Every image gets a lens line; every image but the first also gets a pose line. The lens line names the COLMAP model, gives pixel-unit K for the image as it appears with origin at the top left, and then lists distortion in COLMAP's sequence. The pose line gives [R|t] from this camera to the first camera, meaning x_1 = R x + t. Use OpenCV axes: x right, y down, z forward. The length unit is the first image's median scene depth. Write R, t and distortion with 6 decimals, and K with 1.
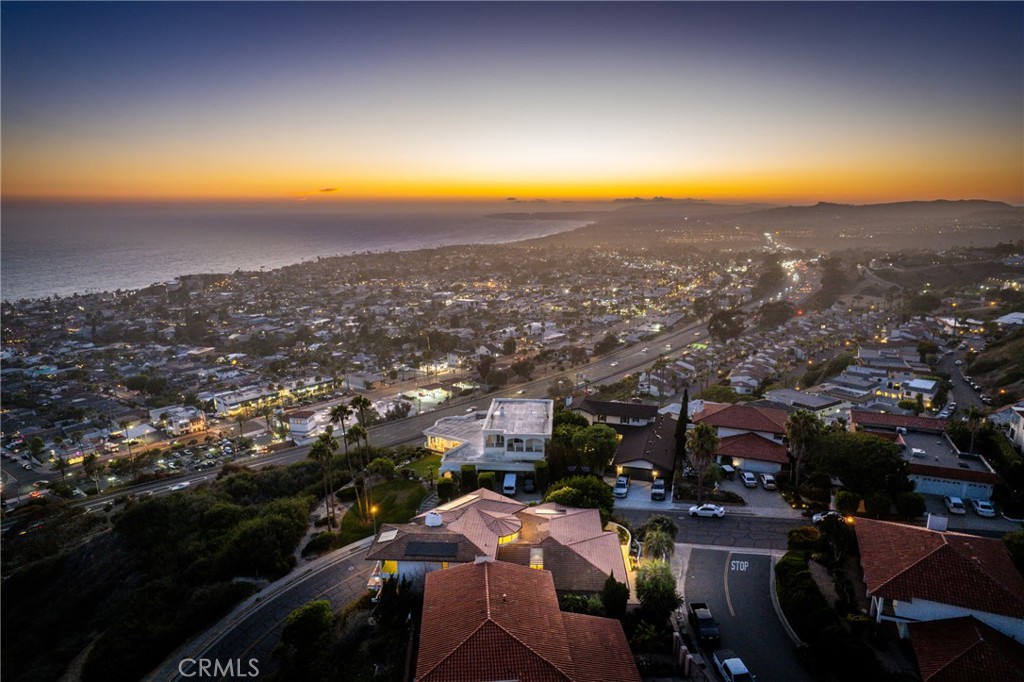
lens RADIAL K [[655.9, 0, 514.9], [0, 655.9, 342.8], [0, 0, 1]] dist [-0.040111, 0.008054]
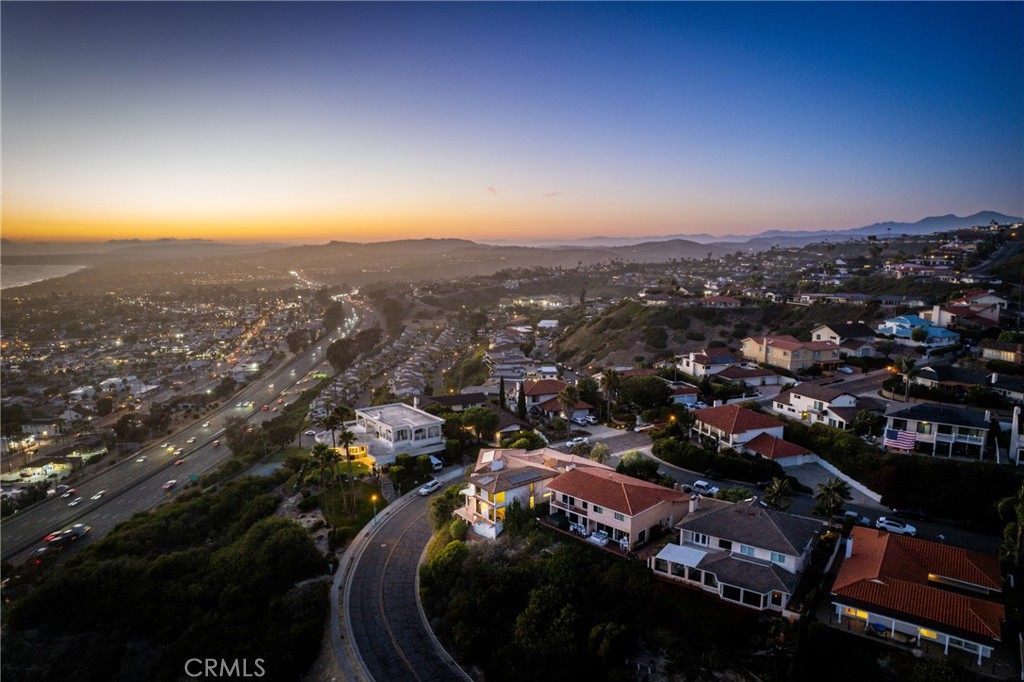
lens RADIAL K [[655.9, 0, 516.5], [0, 655.9, 343.4], [0, 0, 1]] dist [-0.040111, 0.008054]
pose [[0.759341, -0.098958, 0.643124, -0.129619], [0.136050, 0.990668, -0.008200, 0.004478], [-0.636311, 0.093724, 0.765718, -0.014100]]
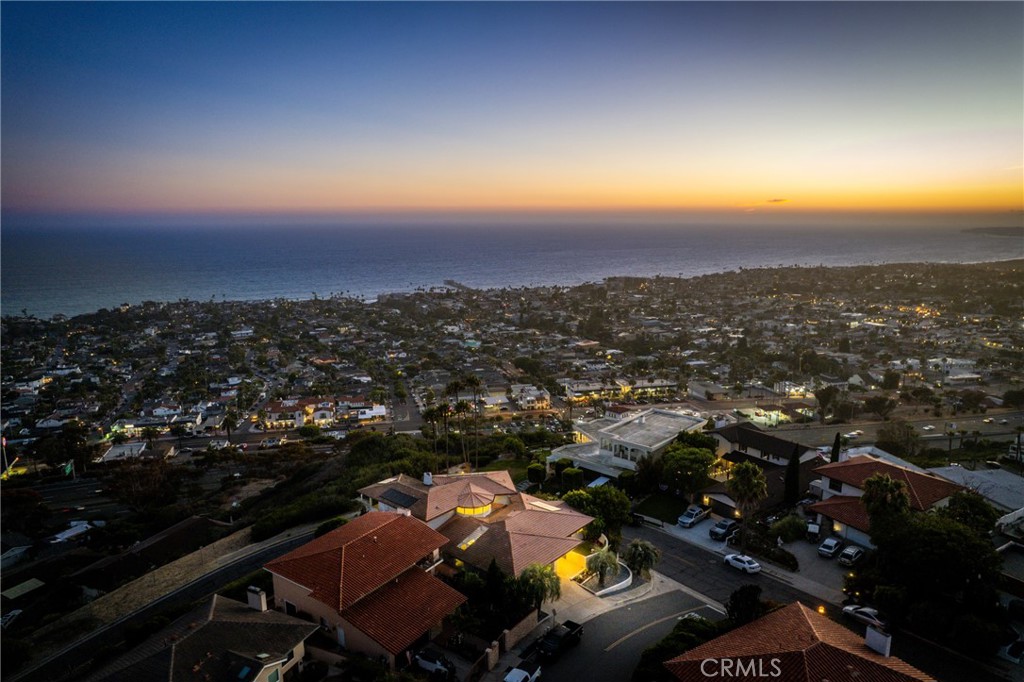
lens RADIAL K [[655.9, 0, 518.4], [0, 655.9, 338.3], [0, 0, 1]] dist [-0.040111, 0.008054]
pose [[0.800235, 0.112590, -0.589022, 0.091375], [-0.125537, 0.991906, 0.019048, -0.003252], [0.586399, 0.058701, 0.807892, 0.017757]]
